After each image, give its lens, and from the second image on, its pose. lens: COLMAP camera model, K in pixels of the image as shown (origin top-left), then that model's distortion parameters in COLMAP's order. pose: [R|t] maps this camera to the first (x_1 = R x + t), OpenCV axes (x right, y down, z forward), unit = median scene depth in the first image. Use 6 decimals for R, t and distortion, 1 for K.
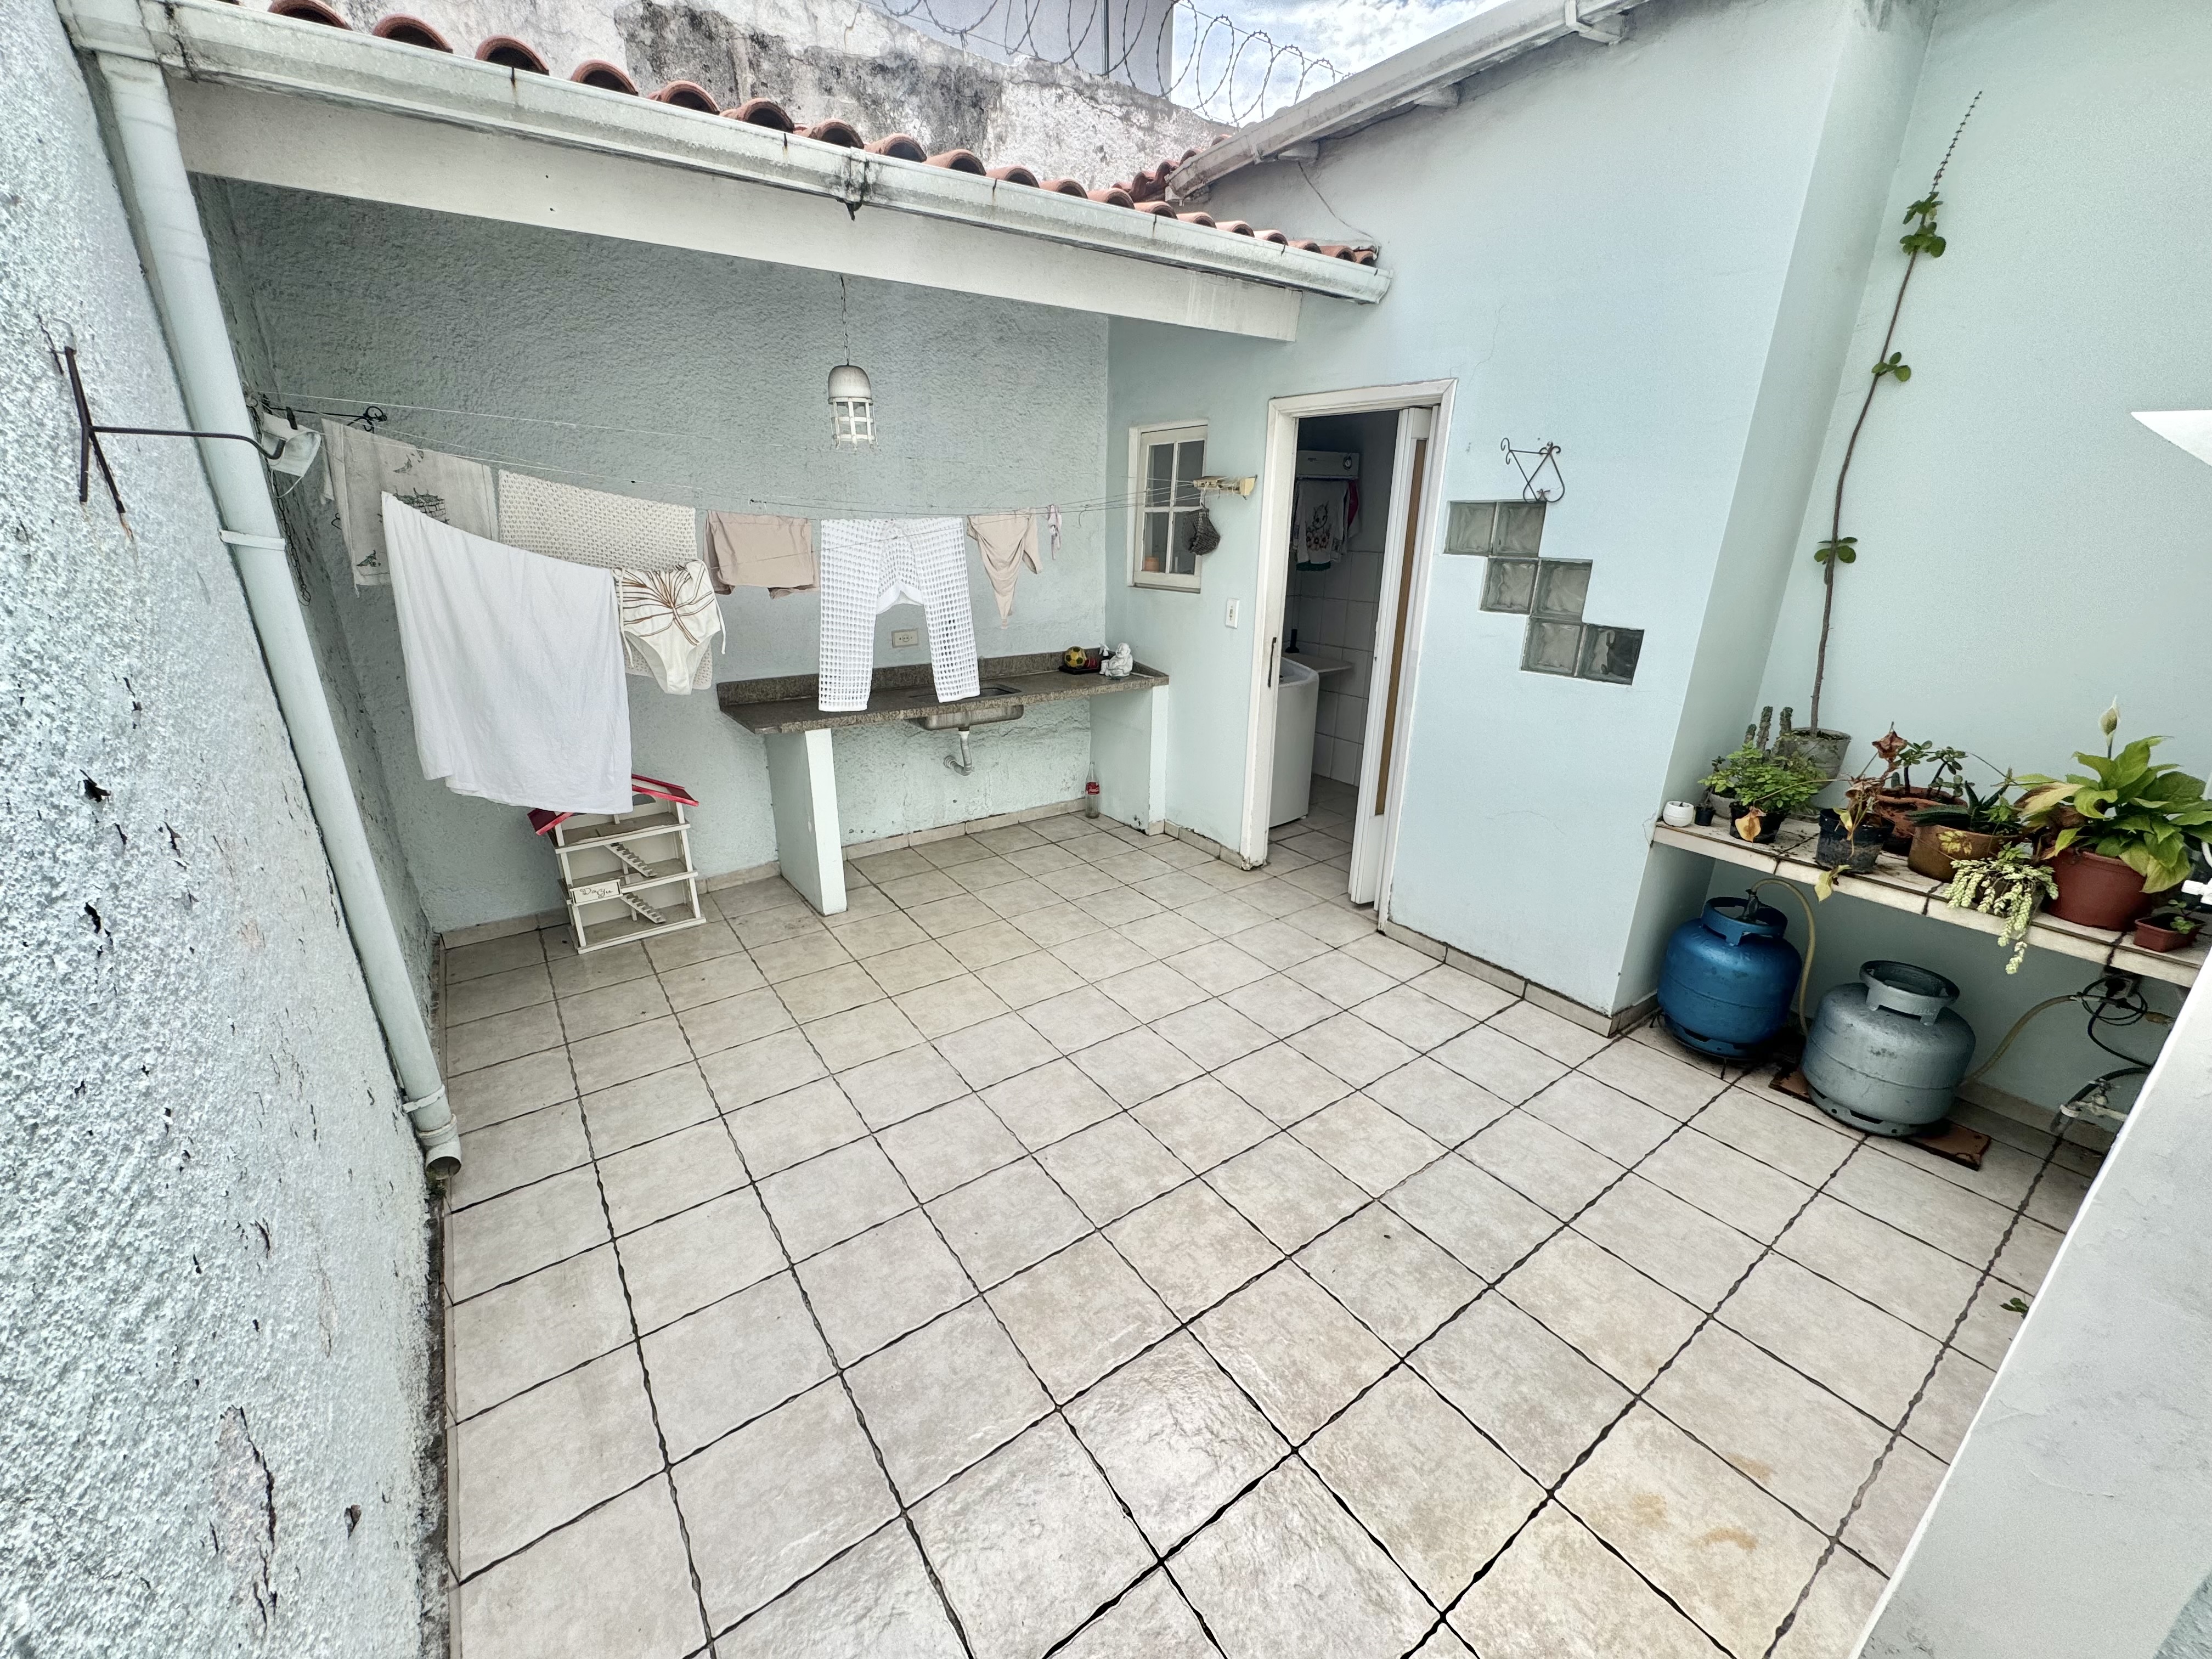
lens RADIAL K [[882.6, 0, 1104.8], [0, 882.6, 826.5], [0, 0, 1]] dist [-0.002859, 0.000574]
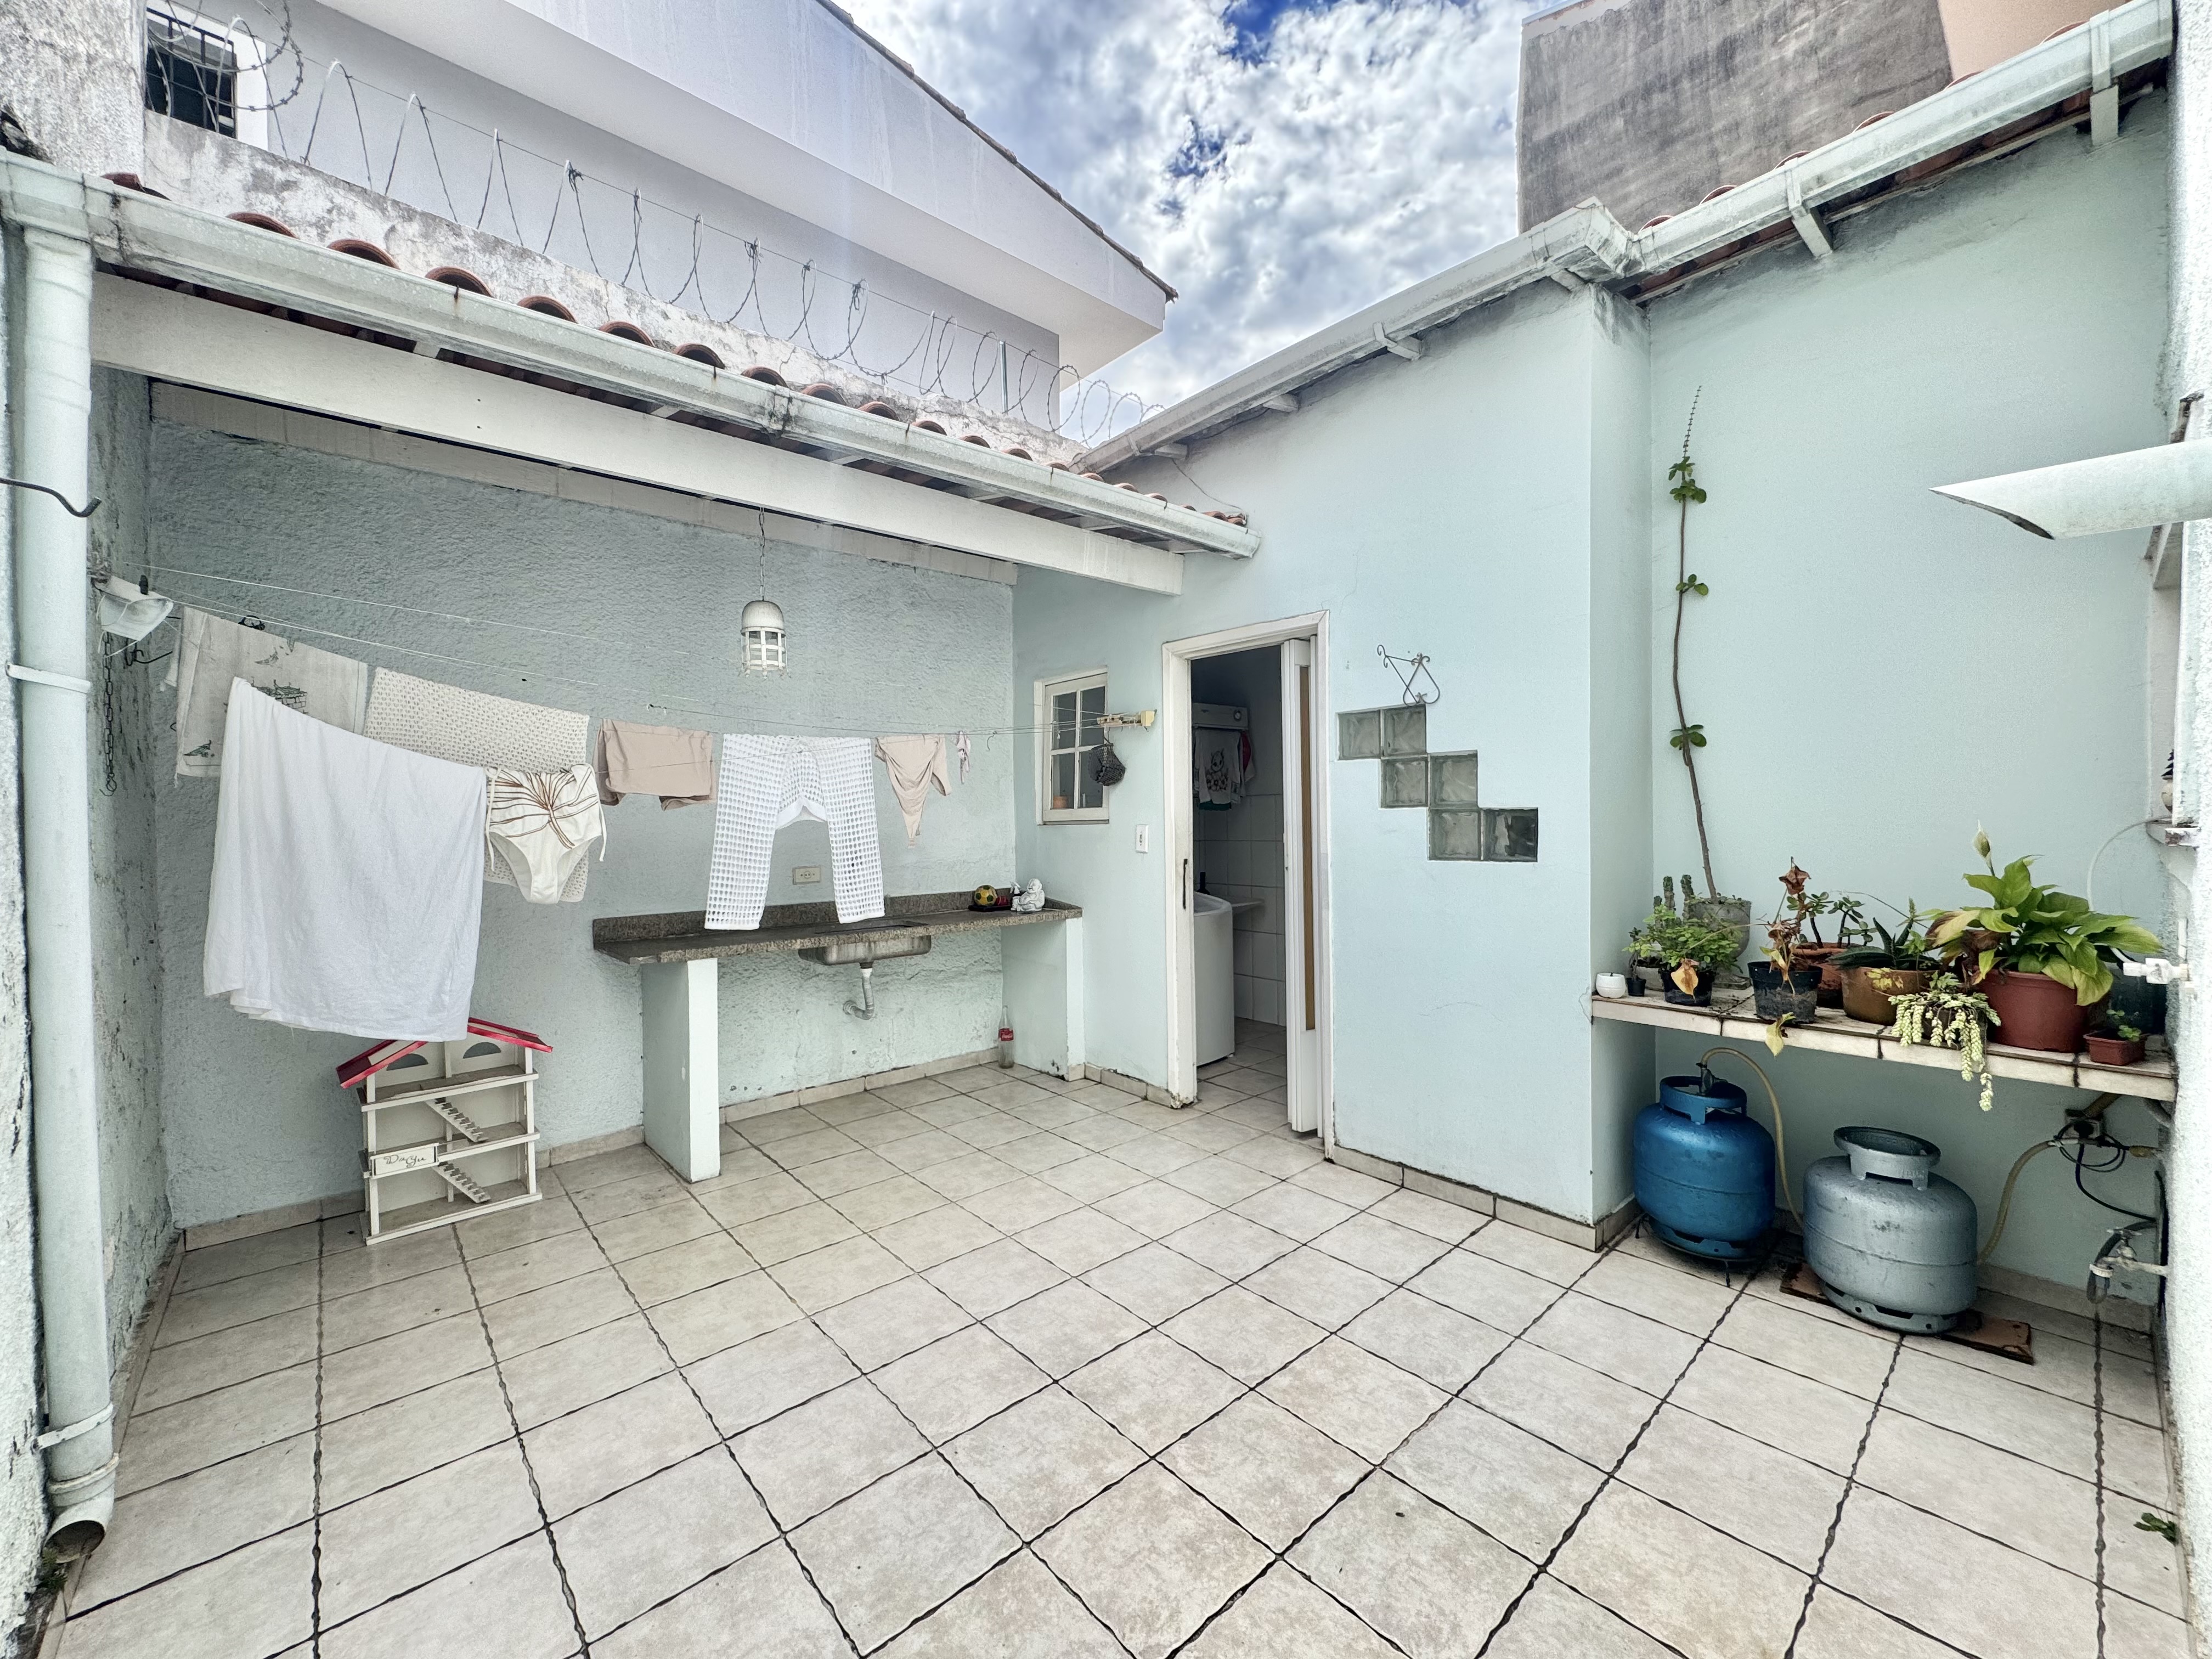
lens RADIAL K [[882.6, 0, 1104.8], [0, 882.6, 826.5], [0, 0, 1]] dist [-0.002859, 0.000574]
pose [[0.994258, -0.023843, 0.104318, -0.003827], [0.056632, 0.944390, -0.323913, 0.100863], [-0.090793, 0.327961, 0.940318, 0.073703]]
